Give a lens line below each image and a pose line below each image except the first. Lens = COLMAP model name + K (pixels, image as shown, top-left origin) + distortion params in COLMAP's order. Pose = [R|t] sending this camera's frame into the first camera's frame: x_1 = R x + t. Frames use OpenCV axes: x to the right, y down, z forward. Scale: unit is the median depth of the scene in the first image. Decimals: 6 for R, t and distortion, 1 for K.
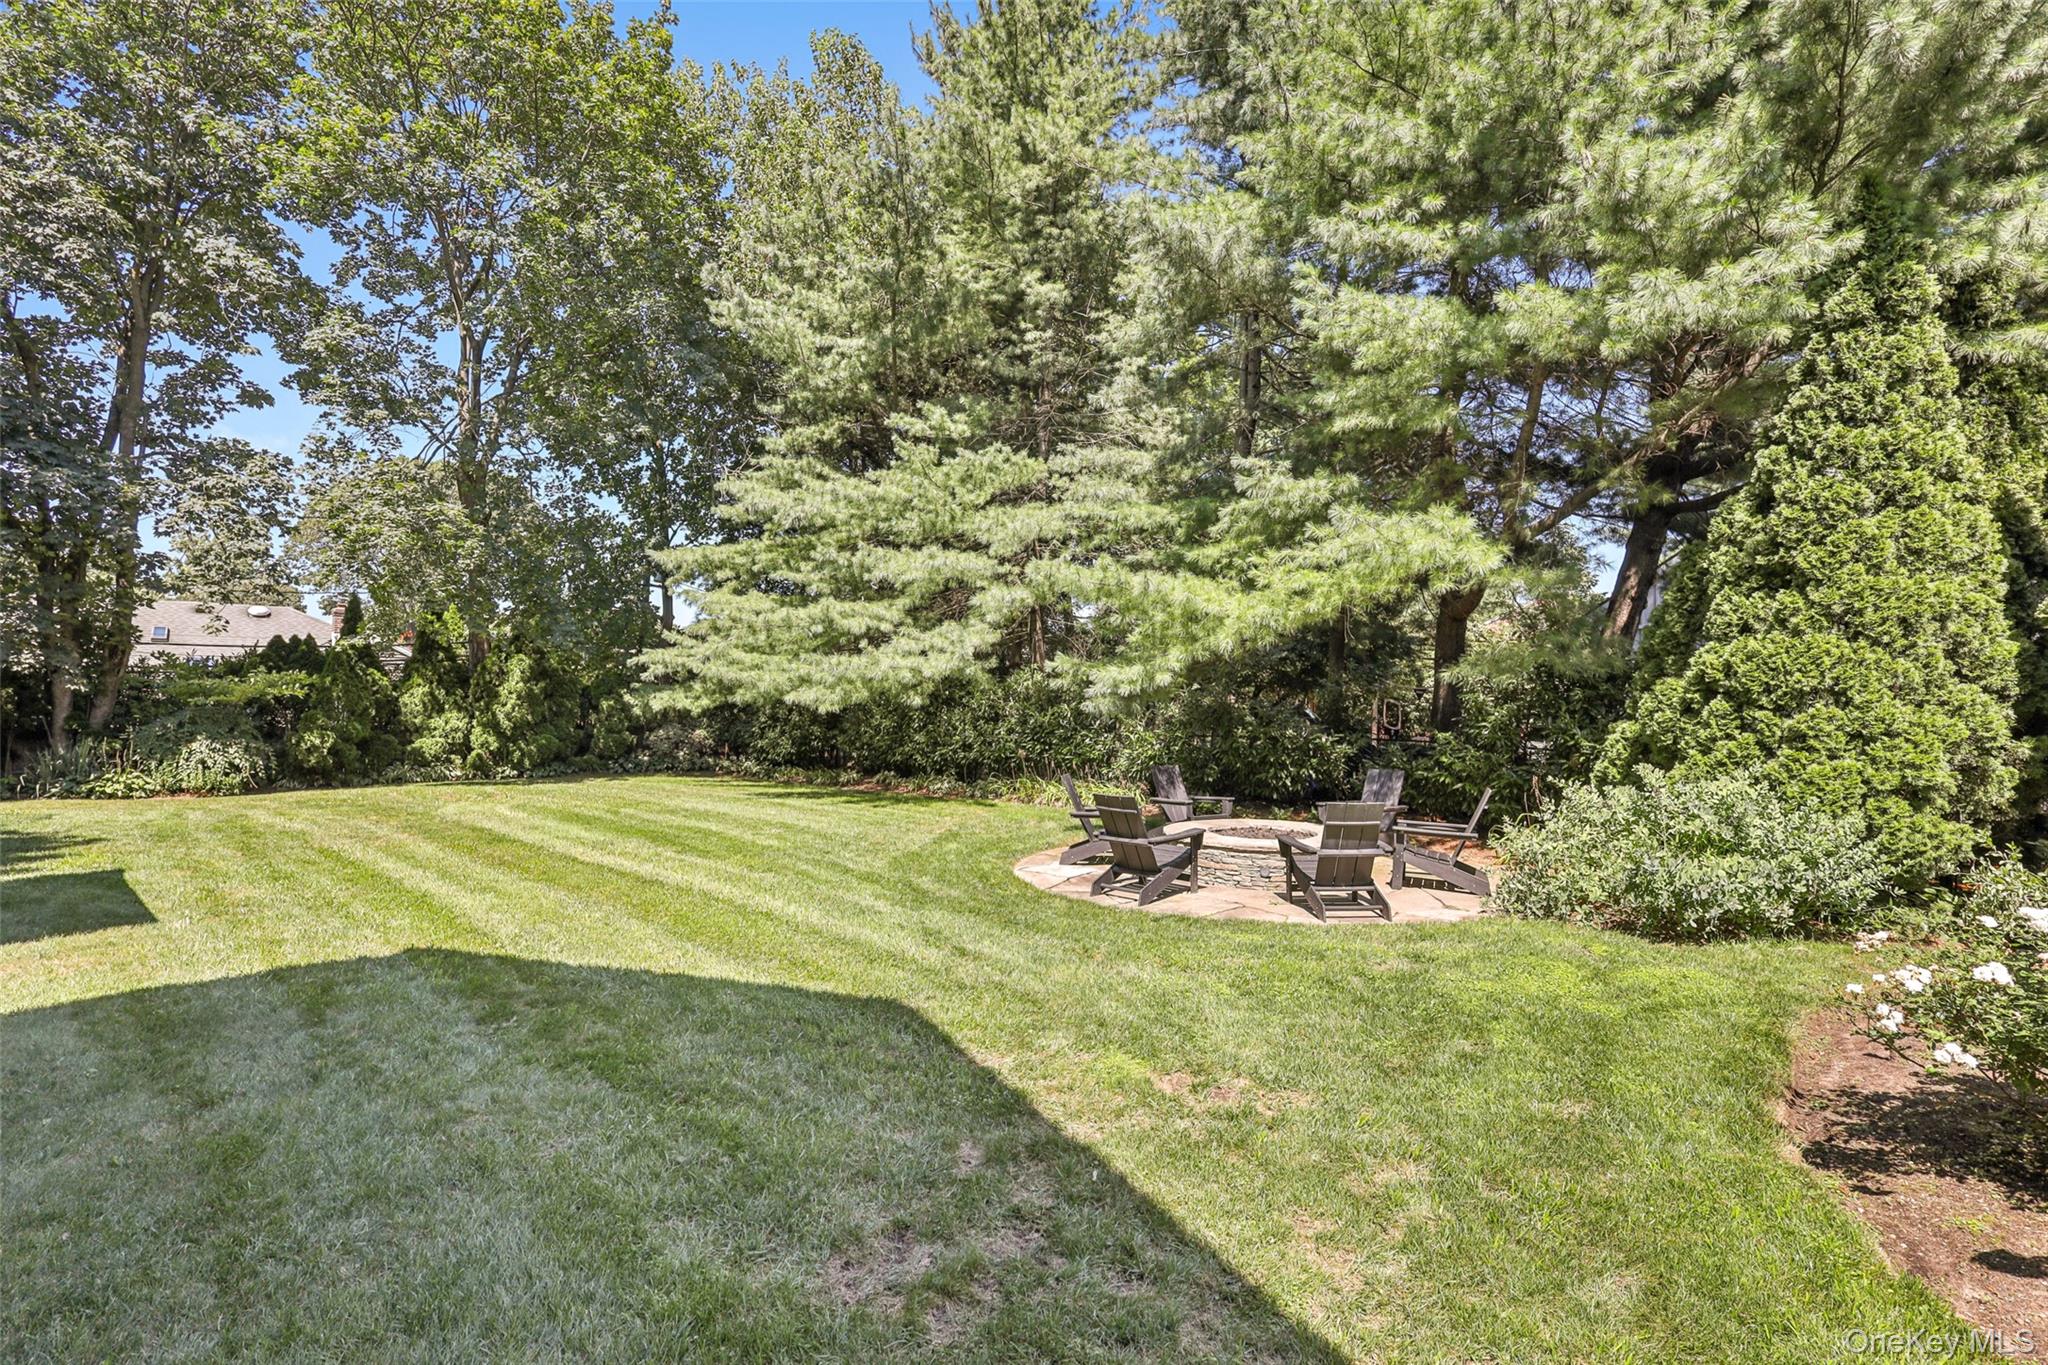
lens RADIAL K [[962.1, 0, 1029.4], [0, 962.1, 689.4], [0, 0, 1]] dist [-0.004665, 0.000679]
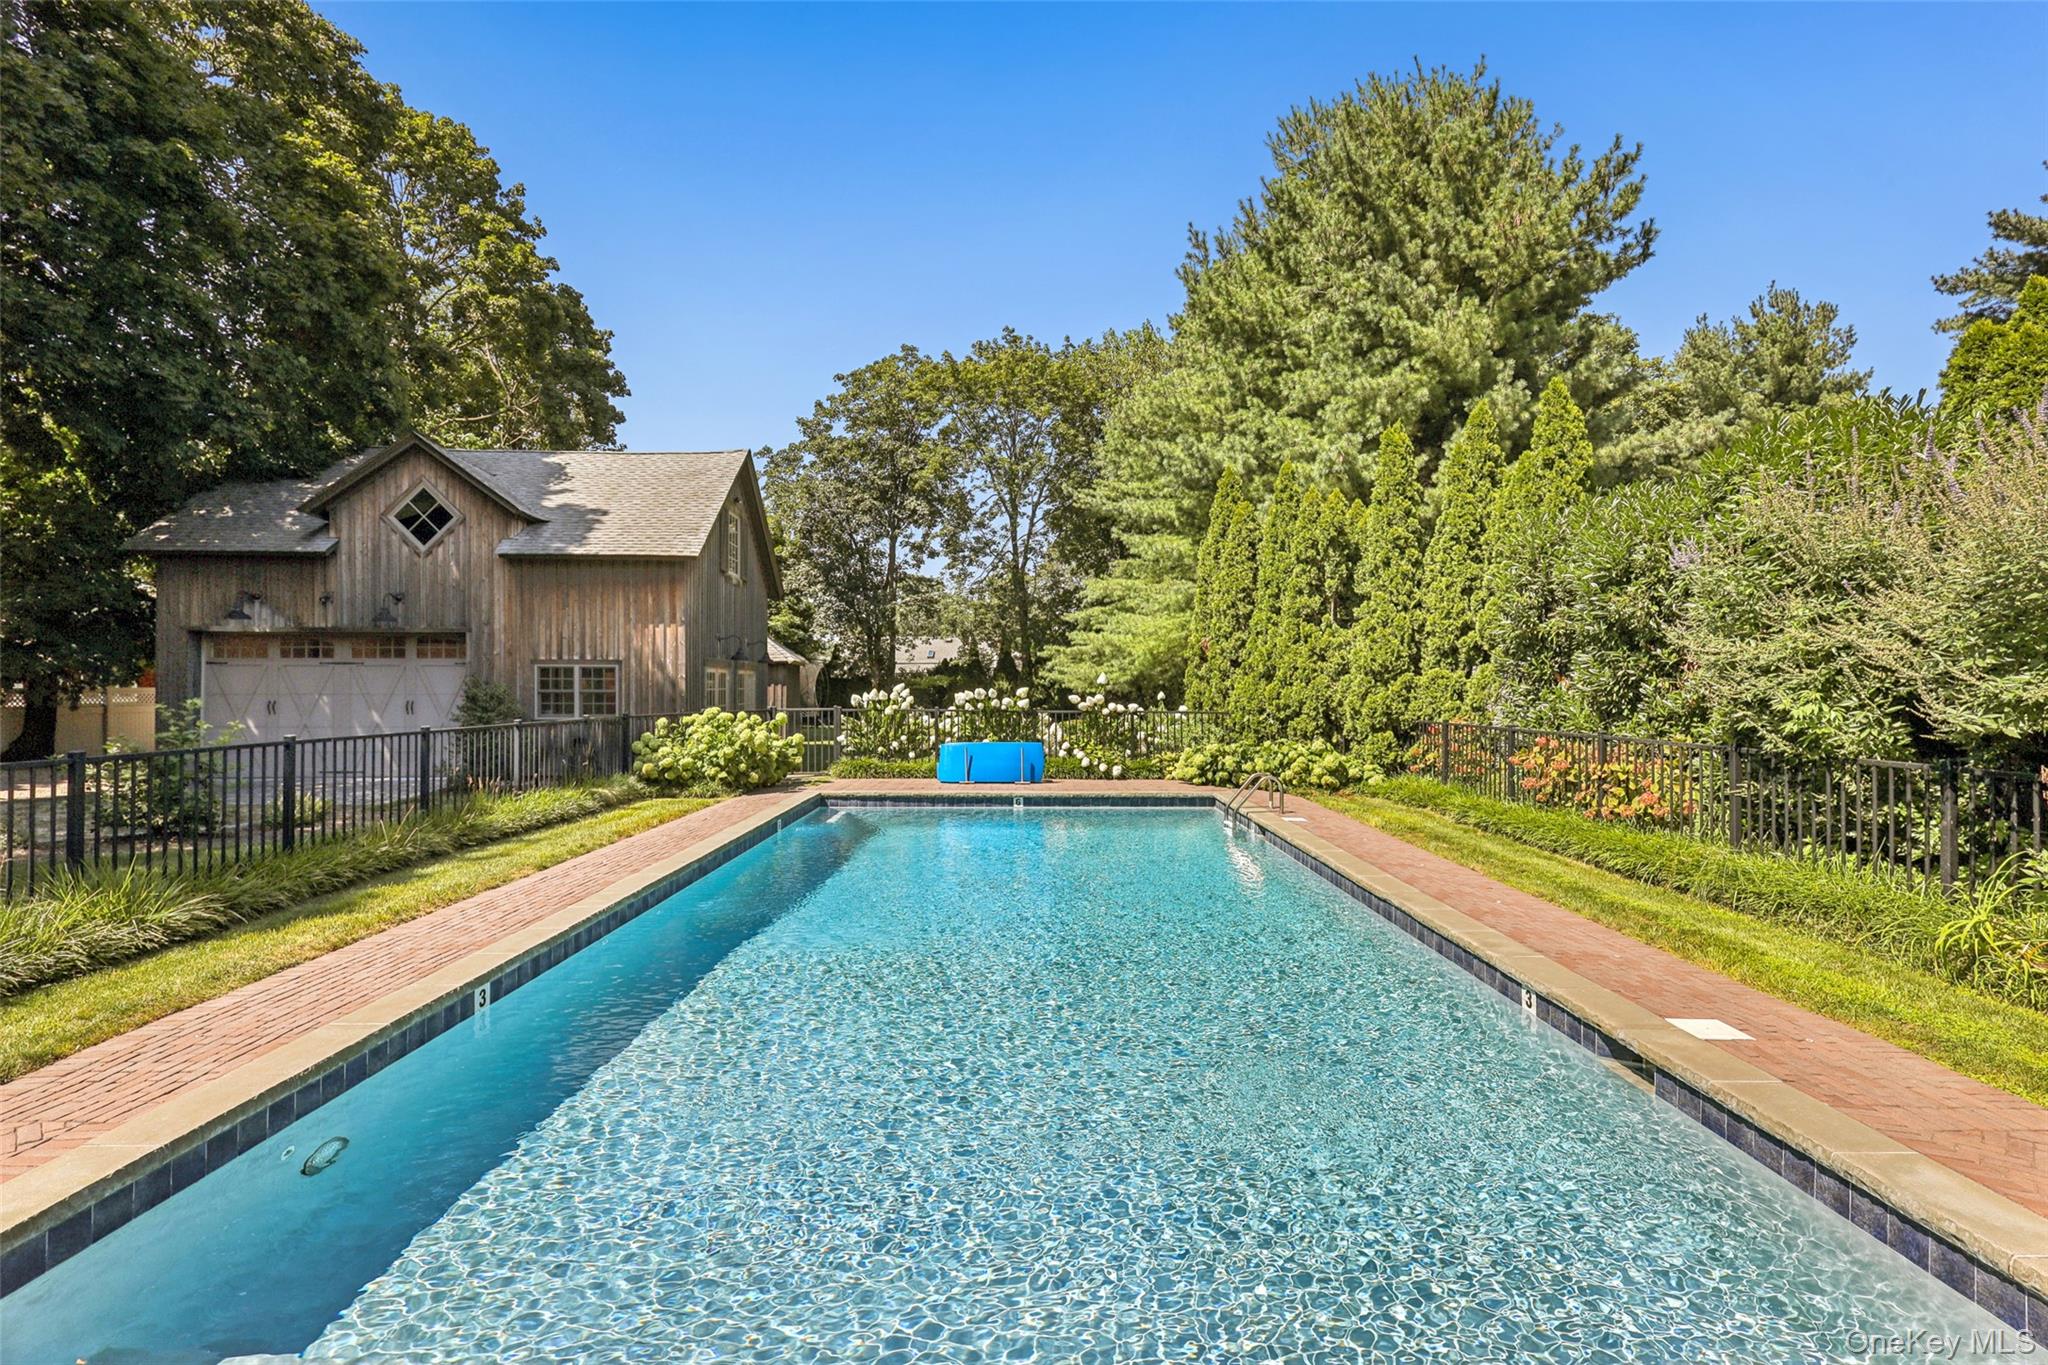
lens RADIAL K [[962.1, 0, 1036.6], [0, 962.1, 671.5], [0, 0, 1]] dist [-0.004665, 0.000679]
pose [[0.755791, -0.019539, -0.654521, 1.006464], [0.019736, 0.999780, -0.007057, -0.010806], [0.654515, -0.007584, 0.756011, -0.652966]]
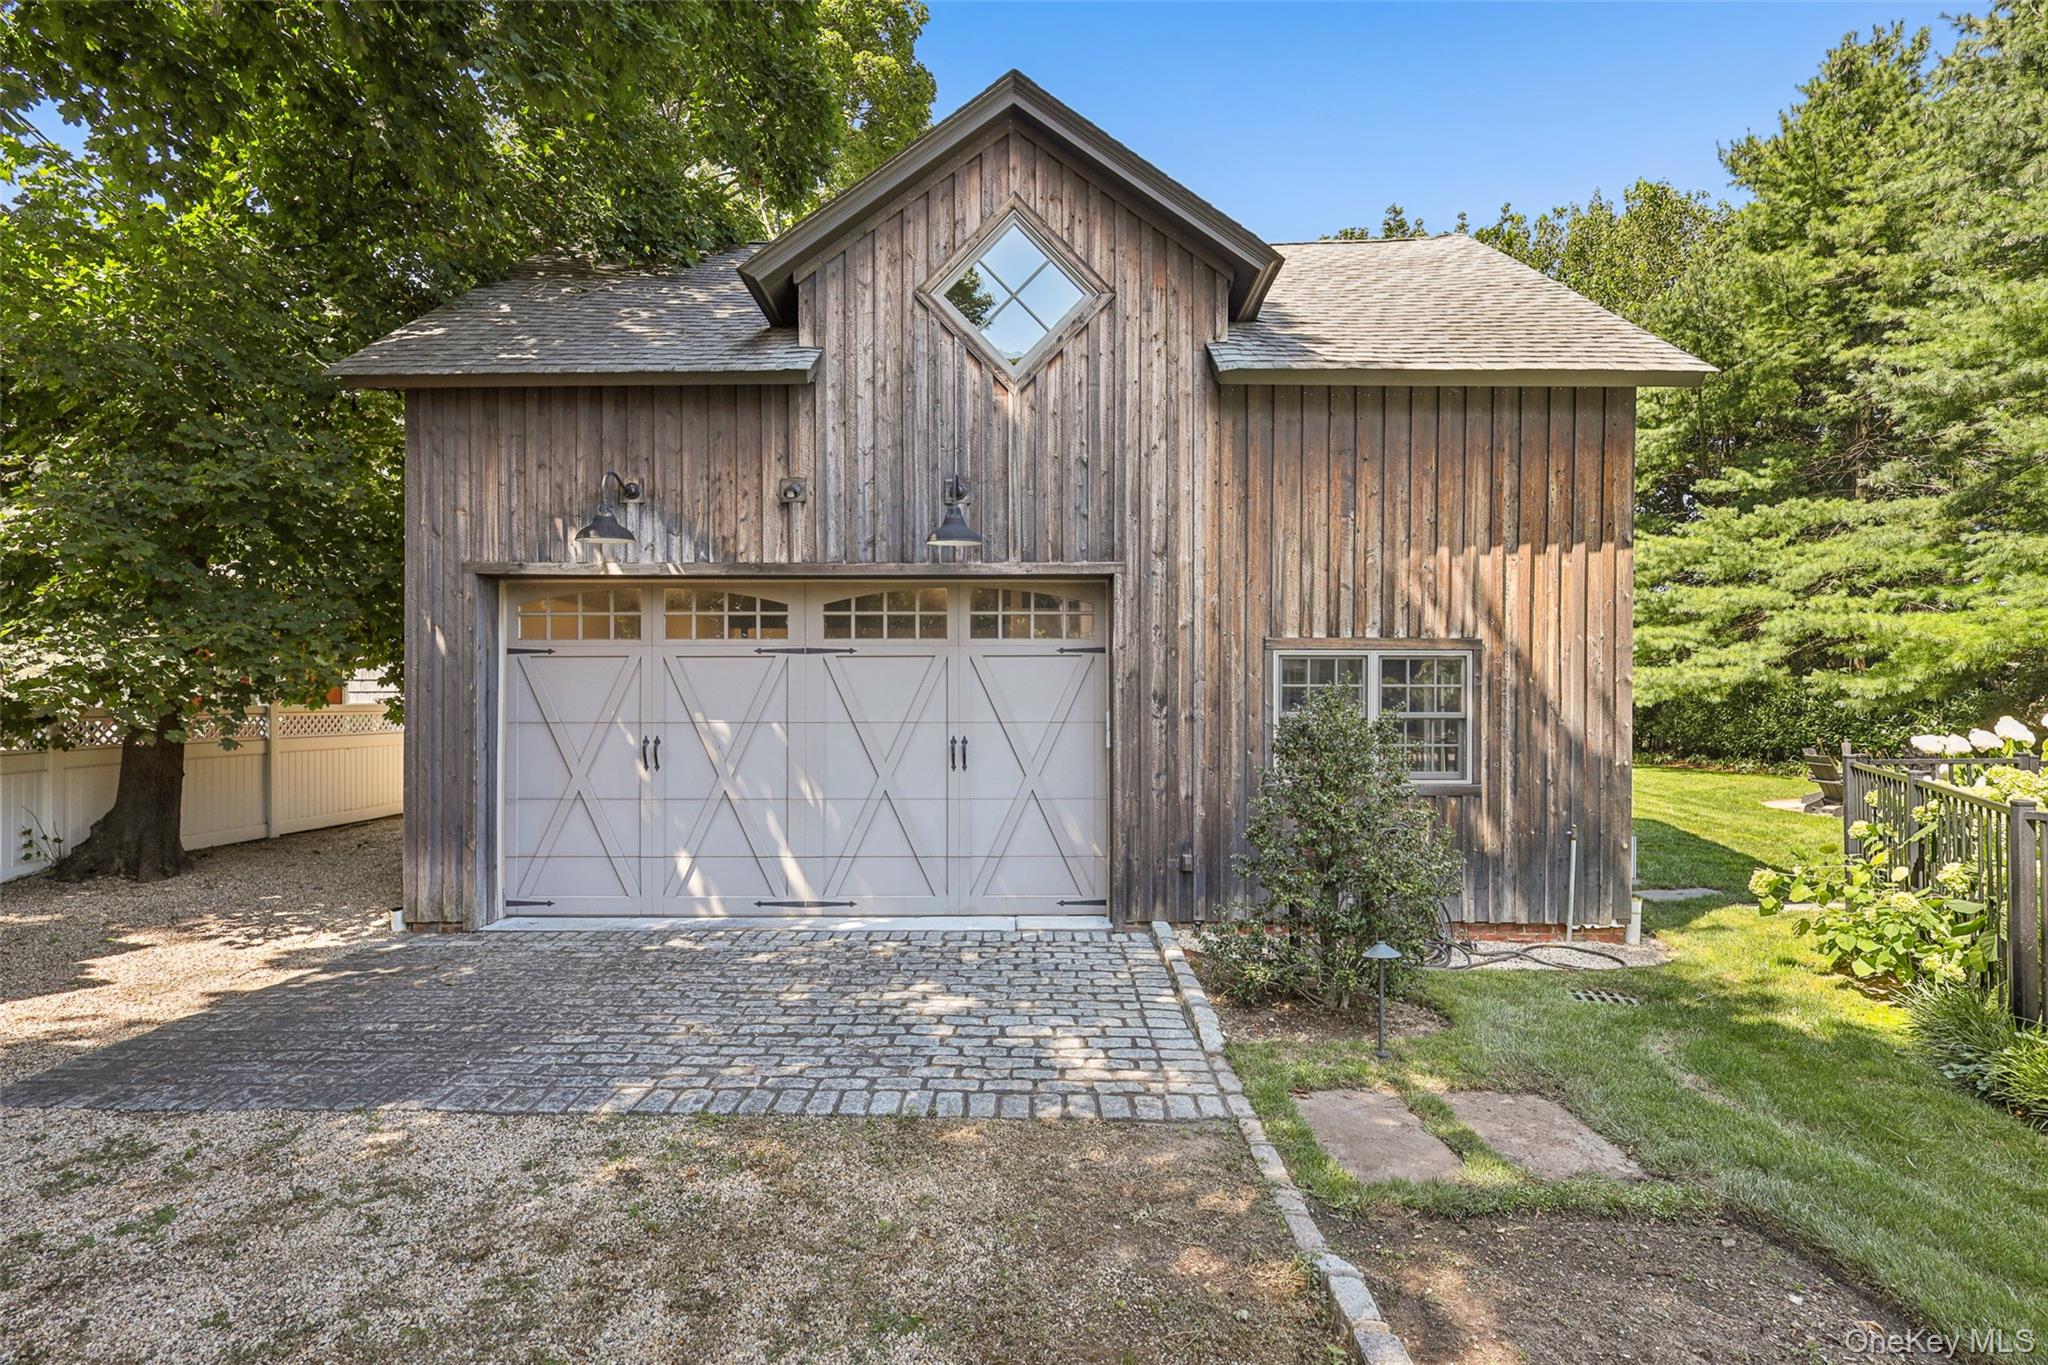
lens RADIAL K [[962.1, 0, 1026.6], [0, 962.1, 694.6], [0, 0, 1]] dist [-0.004665, 0.000679]
pose [[0.696437, -0.002109, -0.717615, 0.167332], [0.014238, 0.999839, 0.010879, -0.022959], [0.717477, -0.017794, 0.696355, -0.603273]]
